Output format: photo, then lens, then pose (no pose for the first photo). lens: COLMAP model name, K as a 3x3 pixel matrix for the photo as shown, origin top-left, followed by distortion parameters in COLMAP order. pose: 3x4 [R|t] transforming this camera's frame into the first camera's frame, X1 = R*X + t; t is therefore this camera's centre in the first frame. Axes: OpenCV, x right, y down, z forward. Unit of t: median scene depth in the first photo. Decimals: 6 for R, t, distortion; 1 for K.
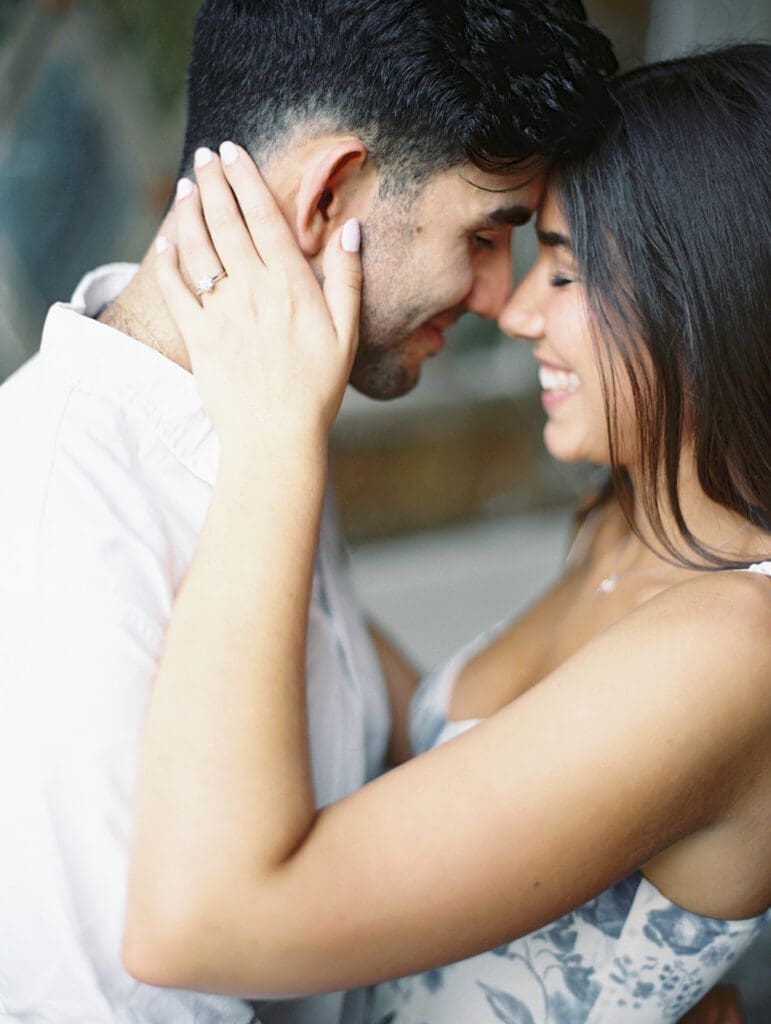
lens RADIAL K [[1582.9, 0, 385.5], [0, 1582.9, 512.0], [0, 0, 1]] dist [-0.112469, -0.073869]
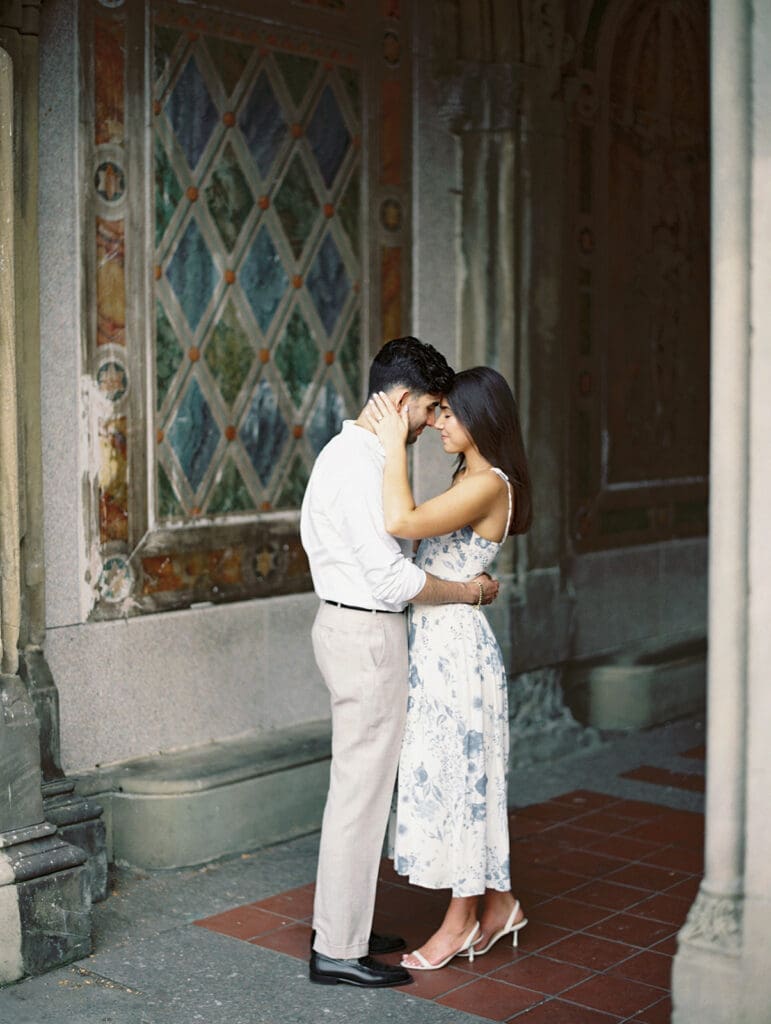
lens RADIAL K [[1582.9, 0, 385.5], [0, 1582.9, 512.0], [0, 0, 1]] dist [-0.112469, -0.073869]
pose [[0.987335, -0.054511, 0.148989, -0.864257], [0.080551, 0.981308, -0.174775, 1.038866], [-0.136677, 0.184562, 0.973271, -3.897590]]
